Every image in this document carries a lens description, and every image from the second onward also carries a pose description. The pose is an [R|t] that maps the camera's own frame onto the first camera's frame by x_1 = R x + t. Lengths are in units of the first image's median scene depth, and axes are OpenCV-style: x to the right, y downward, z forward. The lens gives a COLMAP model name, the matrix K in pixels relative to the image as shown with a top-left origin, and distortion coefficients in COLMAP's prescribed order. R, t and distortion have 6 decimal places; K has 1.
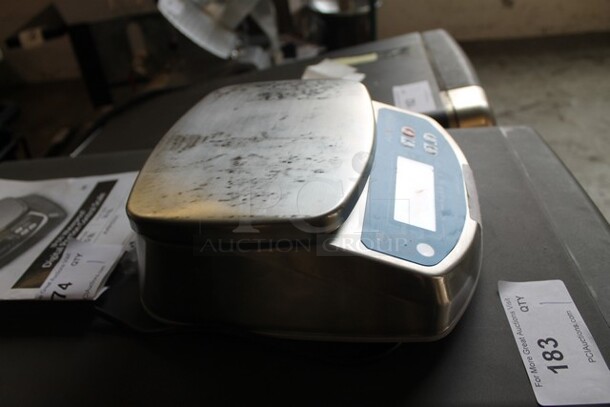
lens RADIAL K [[507.0, 0, 305.0], [0, 507.0, 203.5], [0, 0, 1]] dist [-0.179224, 0.170945]
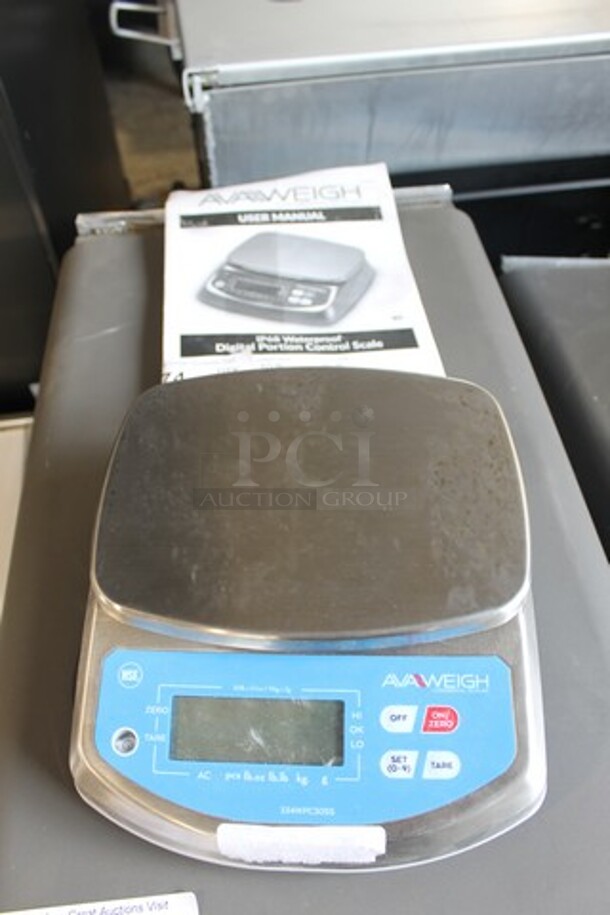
lens RADIAL K [[760.5, 0, 305.0], [0, 760.5, 457.5], [0, 0, 1]] dist [-0.179224, 0.170945]
pose [[0.148834, 0.835740, -0.528571, 0.337483], [-0.566046, 0.510292, 0.647452, -0.655382], [0.810827, 0.202833, 0.549016, 0.362756]]
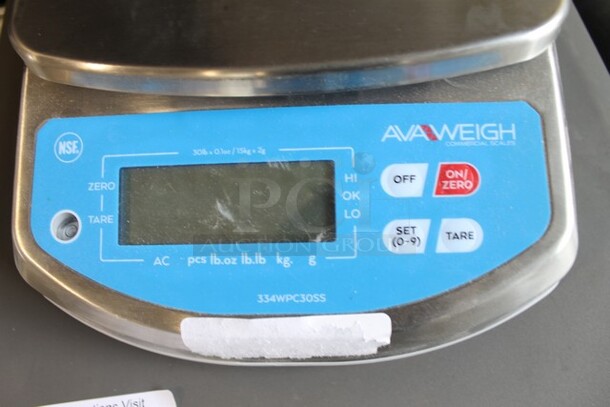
lens RADIAL K [[507.0, 0, 305.0], [0, 507.0, 203.5], [0, 0, 1]] dist [-0.179224, 0.170945]
pose [[0.190959, 0.932580, -0.306315, 0.300153], [-0.564389, 0.359631, 0.743055, -0.343791], [0.803119, 0.030988, 0.595013, 0.598138]]
